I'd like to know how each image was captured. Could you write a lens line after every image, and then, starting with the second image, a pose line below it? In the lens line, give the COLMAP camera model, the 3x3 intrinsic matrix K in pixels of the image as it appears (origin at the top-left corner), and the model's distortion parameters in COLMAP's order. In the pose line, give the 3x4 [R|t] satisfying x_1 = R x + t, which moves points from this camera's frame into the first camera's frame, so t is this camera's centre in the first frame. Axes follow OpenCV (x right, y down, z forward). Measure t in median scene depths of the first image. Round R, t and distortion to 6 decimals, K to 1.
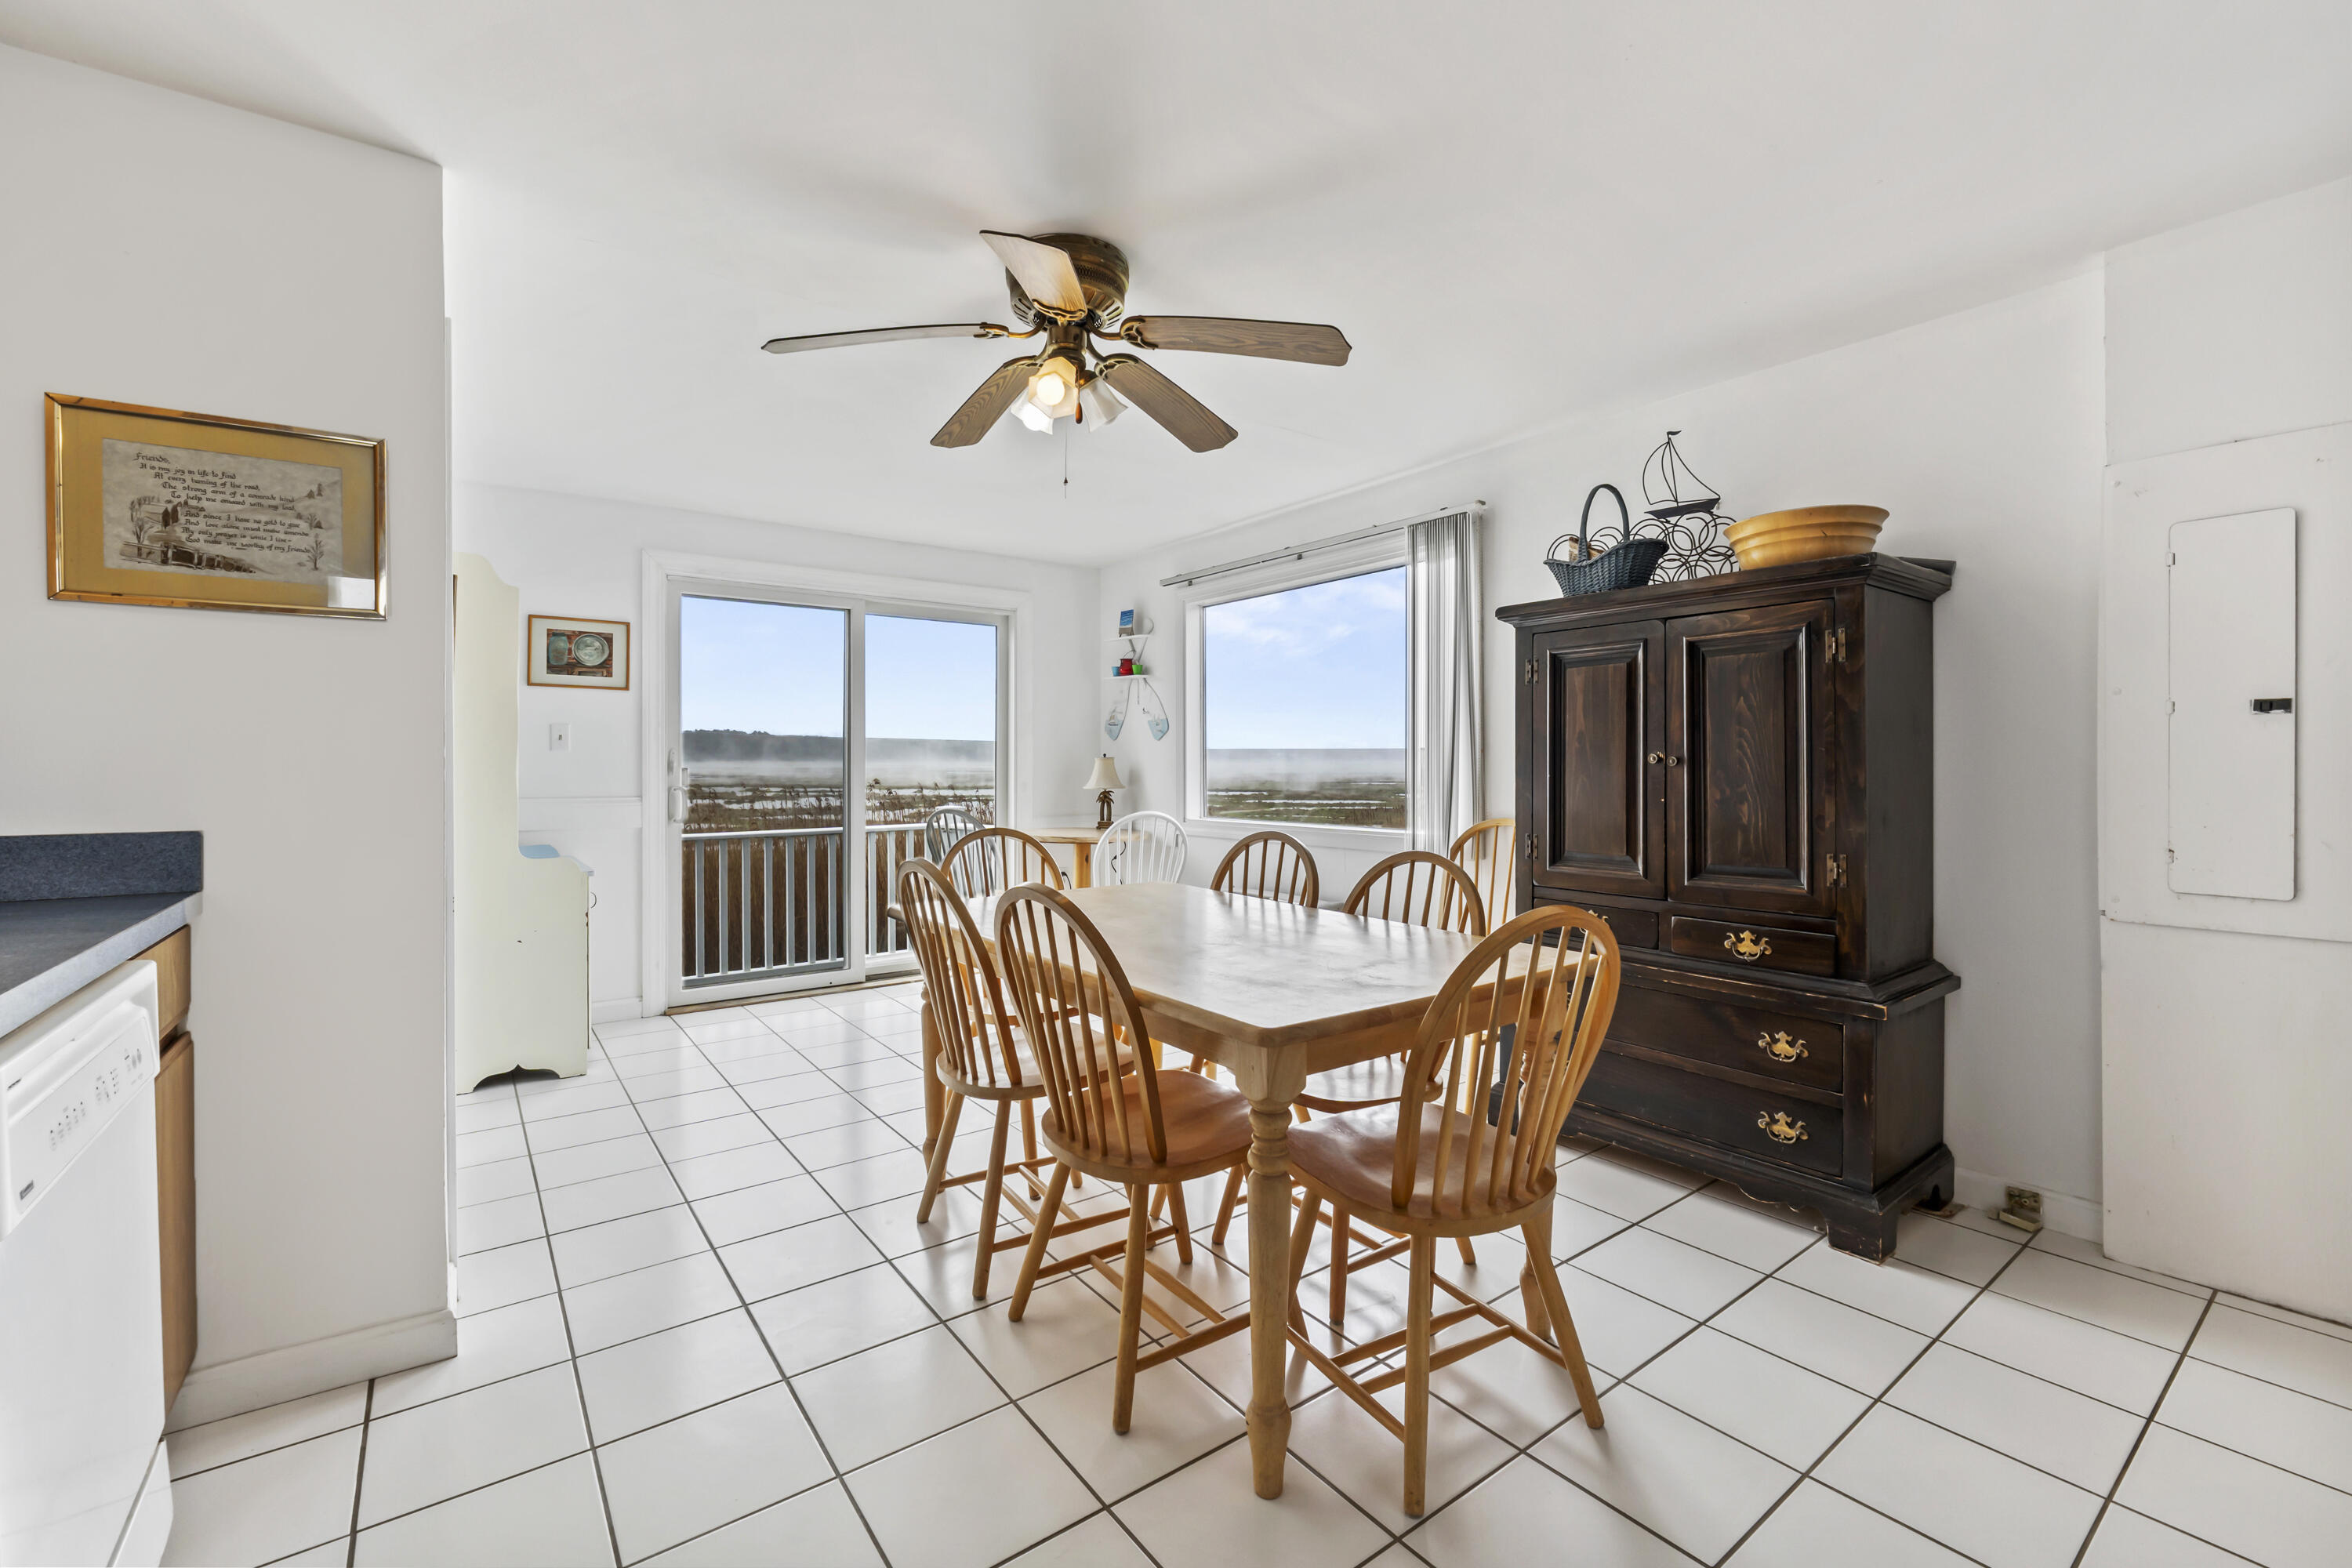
lens RADIAL K [[1002.6, 0, 1192.6], [0, 1002.6, 767.4], [0, 0, 1]] dist [-0.006744, -0.001063]
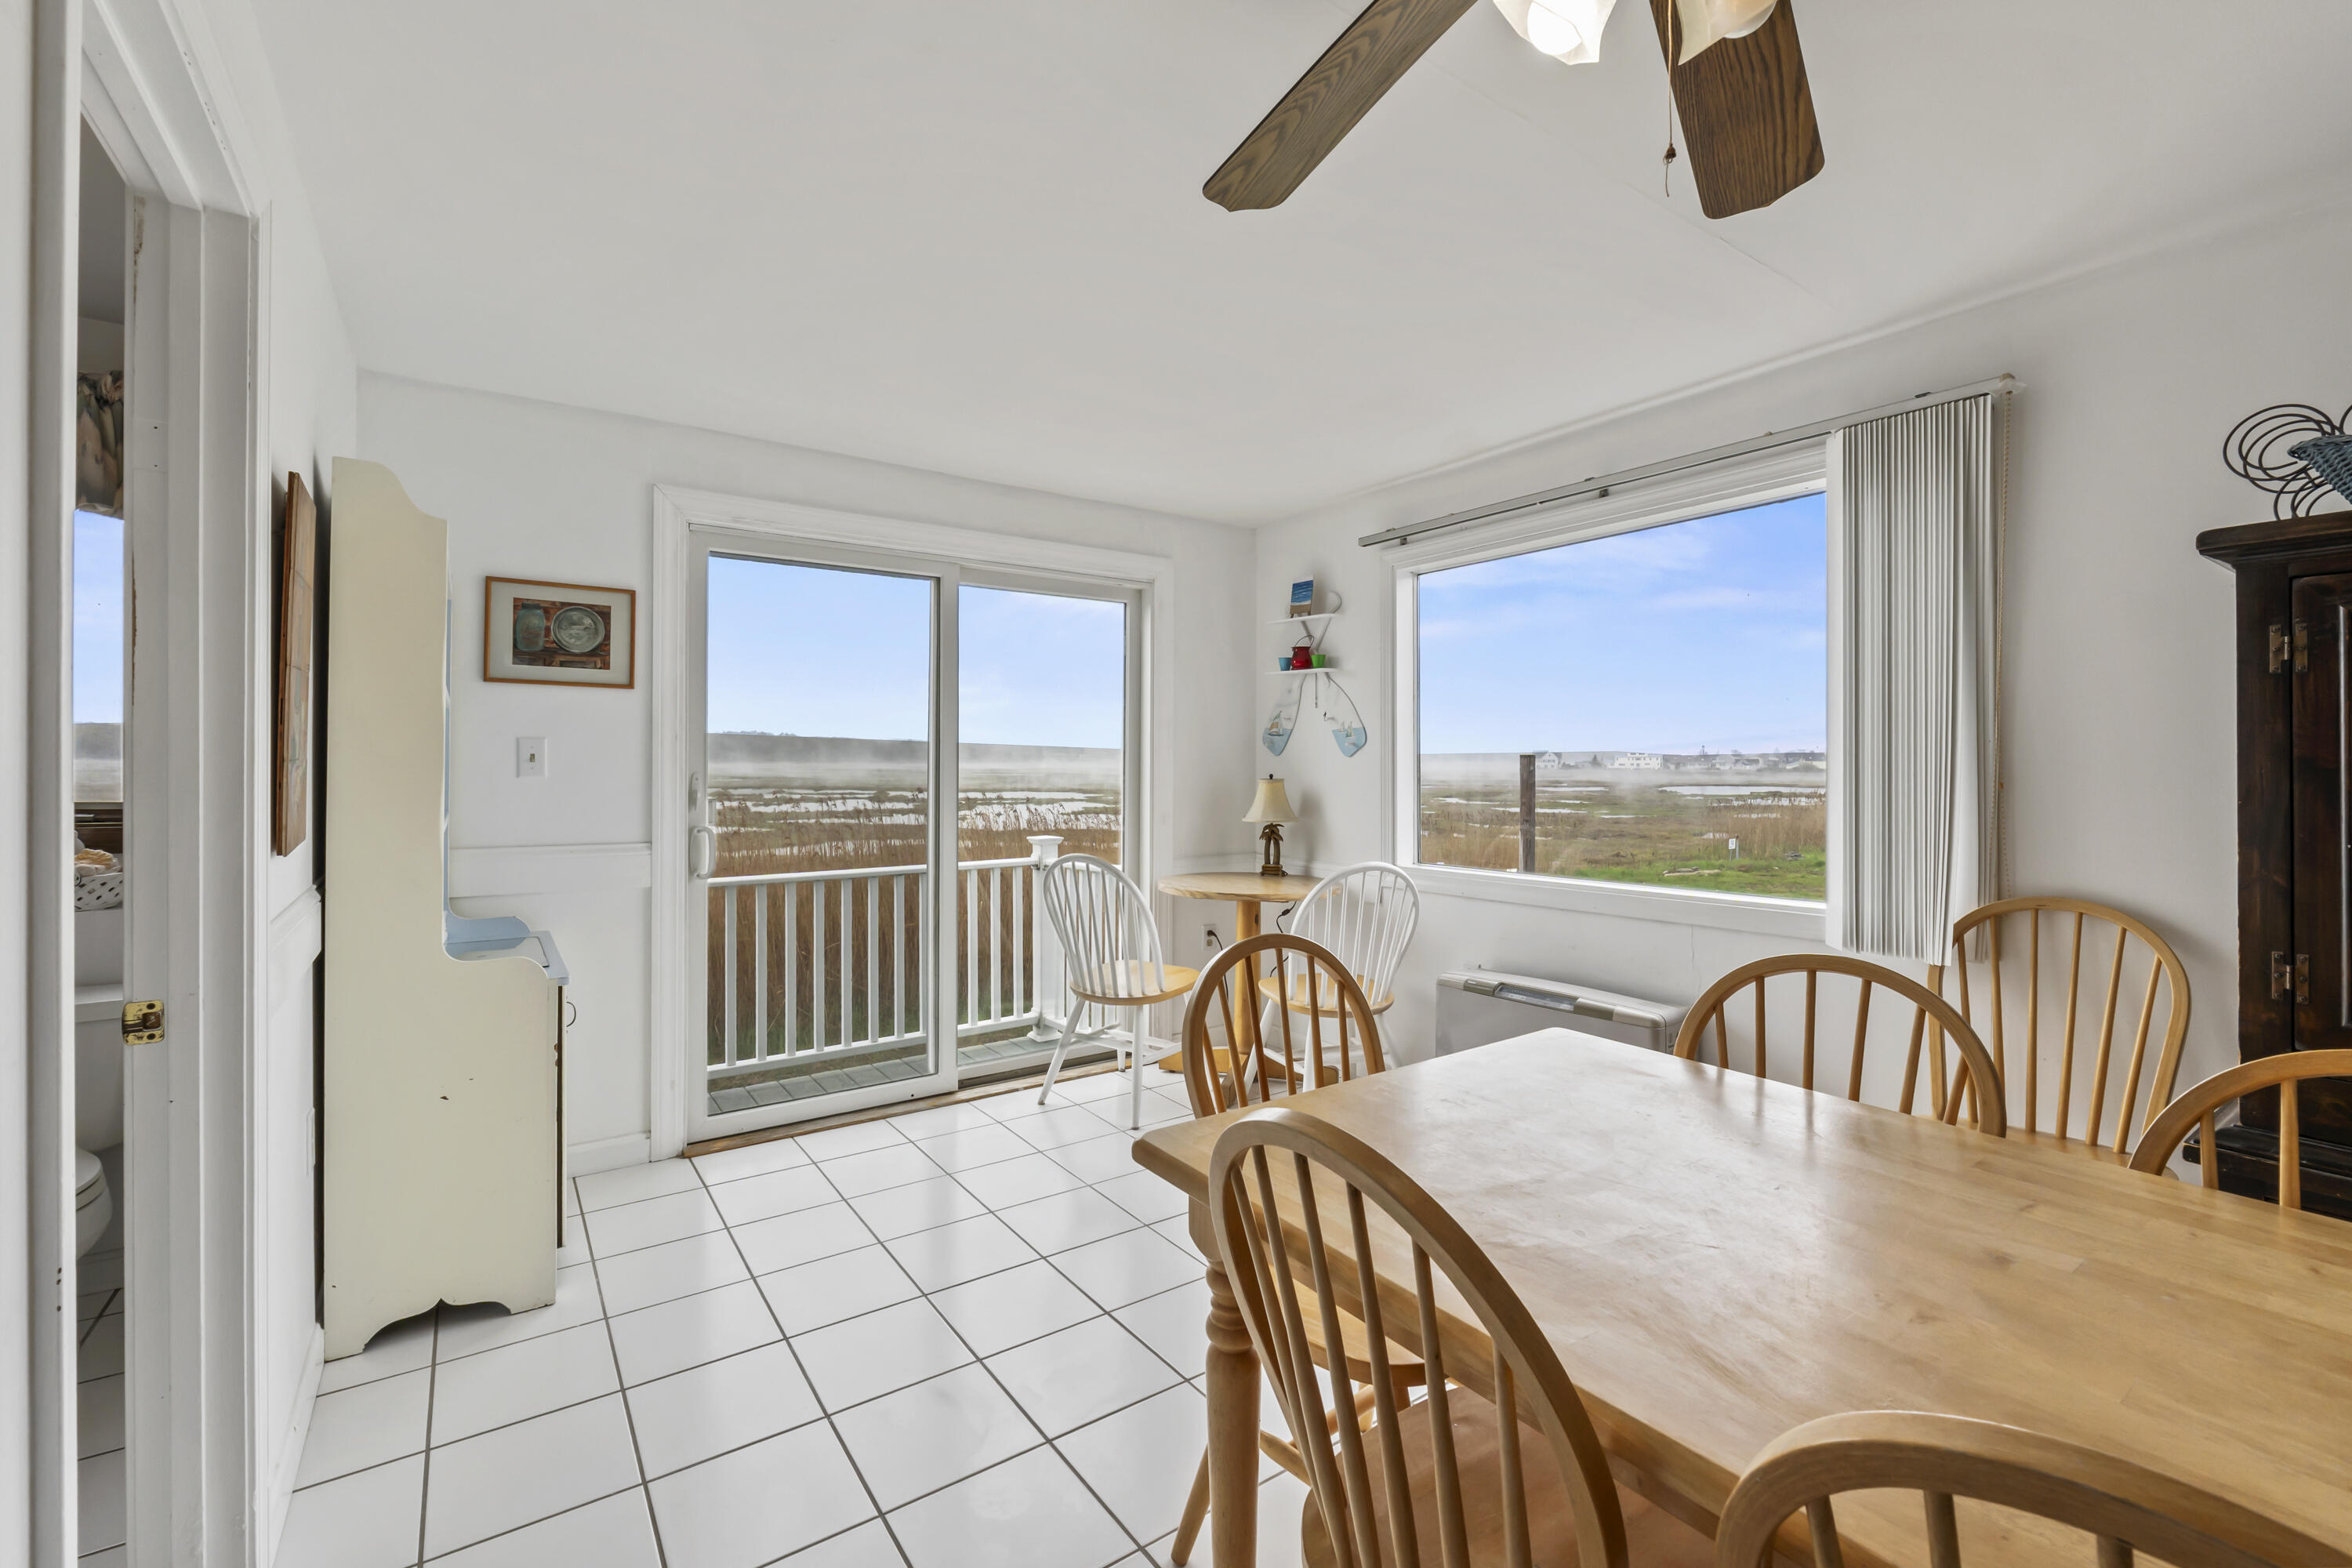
lens RADIAL K [[1002.6, 0, 1190.6], [0, 1002.6, 760.5], [0, 0, 1]] dist [-0.006744, -0.001063]
pose [[0.999692, 0.001042, -0.024784, -0.145660], [-0.001255, 0.999962, -0.008596, -0.019719], [0.024774, 0.008624, 0.999656, 0.287920]]
